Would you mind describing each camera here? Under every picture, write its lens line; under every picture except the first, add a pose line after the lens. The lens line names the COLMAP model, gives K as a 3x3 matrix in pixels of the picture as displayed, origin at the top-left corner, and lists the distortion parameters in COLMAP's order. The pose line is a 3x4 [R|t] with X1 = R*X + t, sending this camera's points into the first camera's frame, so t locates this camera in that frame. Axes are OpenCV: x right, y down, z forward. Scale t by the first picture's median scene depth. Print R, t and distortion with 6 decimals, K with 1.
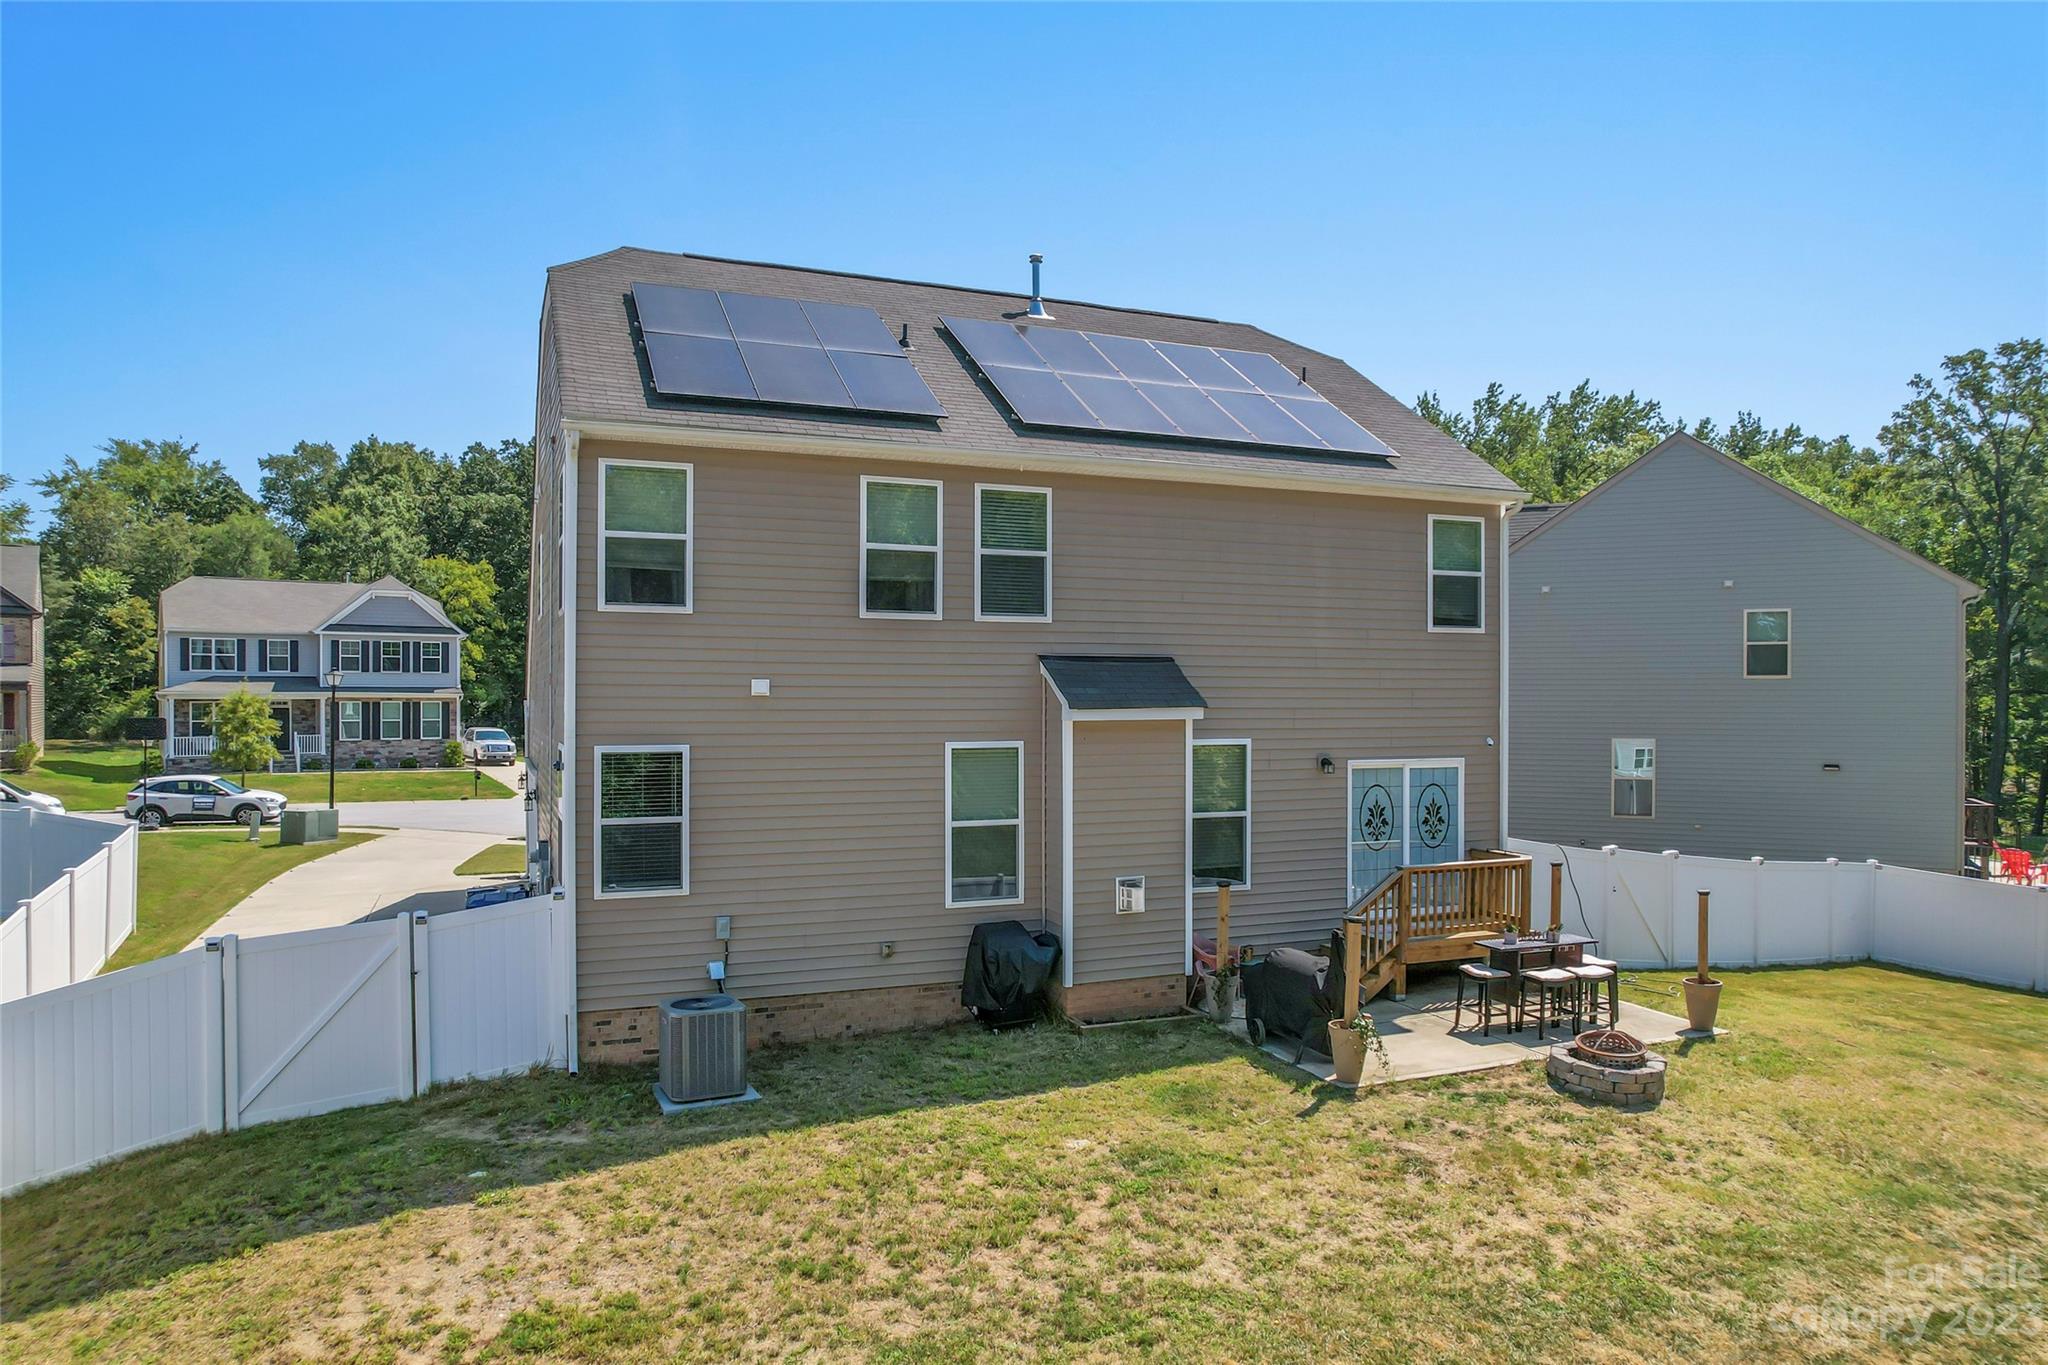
lens RADIAL K [[1311.9, 0, 1028.3], [0, 1311.9, 700.0], [0, 0, 1]] dist [-0.088179, 0.083281]
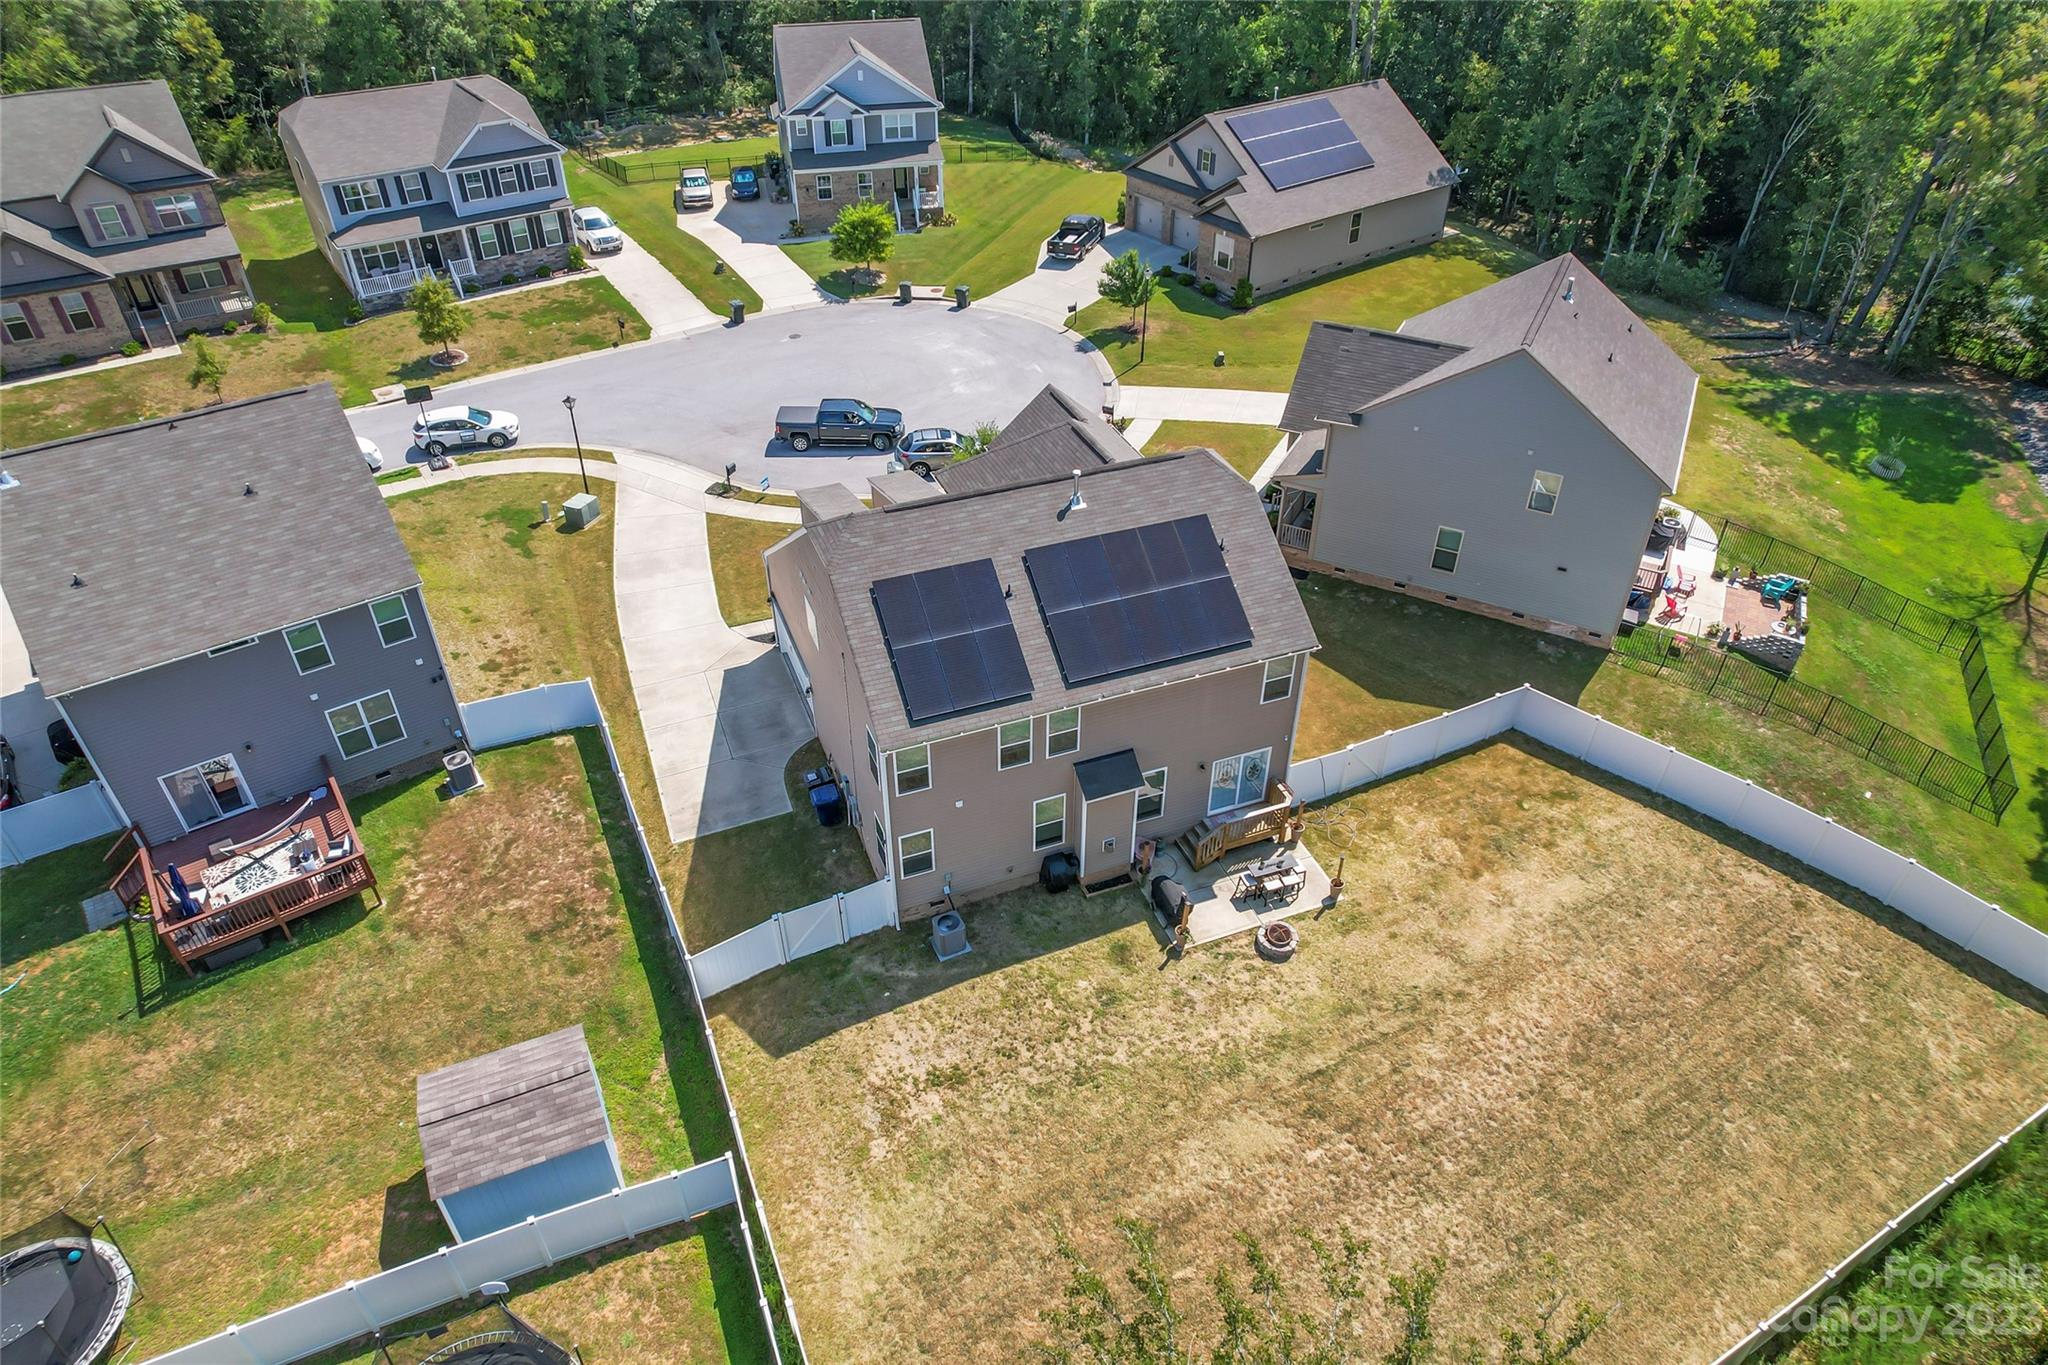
lens RADIAL K [[1311.9, 0, 1028.3], [0, 1311.9, 700.0], [0, 0, 1]] dist [-0.088179, 0.083281]
pose [[0.999861, 0.012247, -0.011353, -0.054186], [-0.002730, 0.790540, 0.612404, -1.779383], [0.016475, -0.612288, 0.790463, -0.872052]]
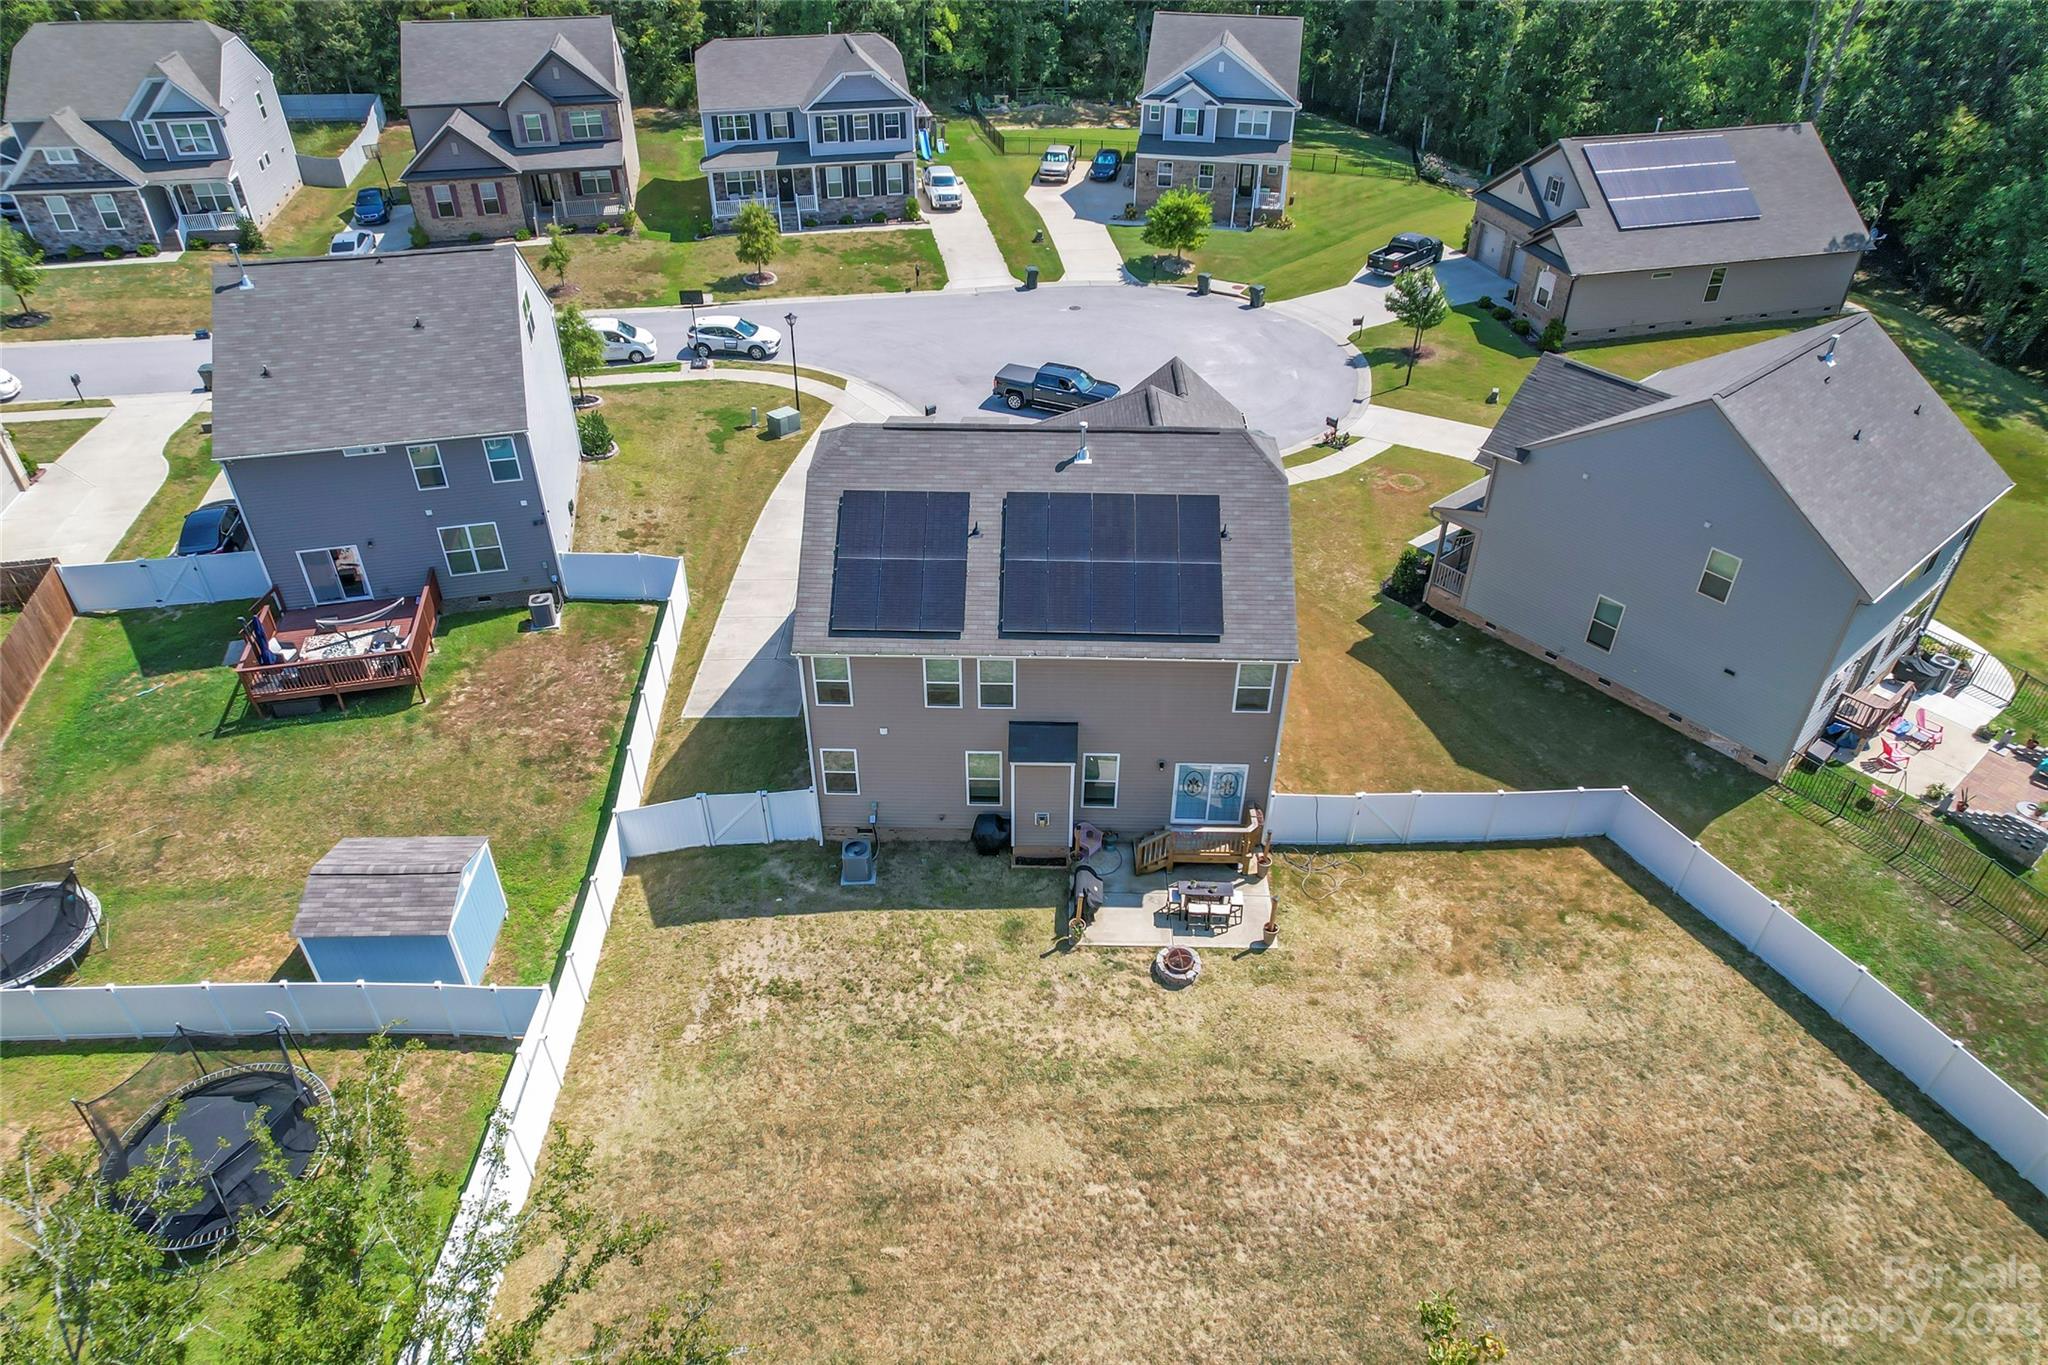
lens RADIAL K [[1311.9, 0, 1028.3], [0, 1311.9, 700.0], [0, 0, 1]] dist [-0.088179, 0.083281]
pose [[0.916711, 0.242440, -0.317591, 0.844228], [-0.005445, 0.802376, 0.596794, -1.596865], [0.399514, -0.545358, 0.736867, -0.680347]]
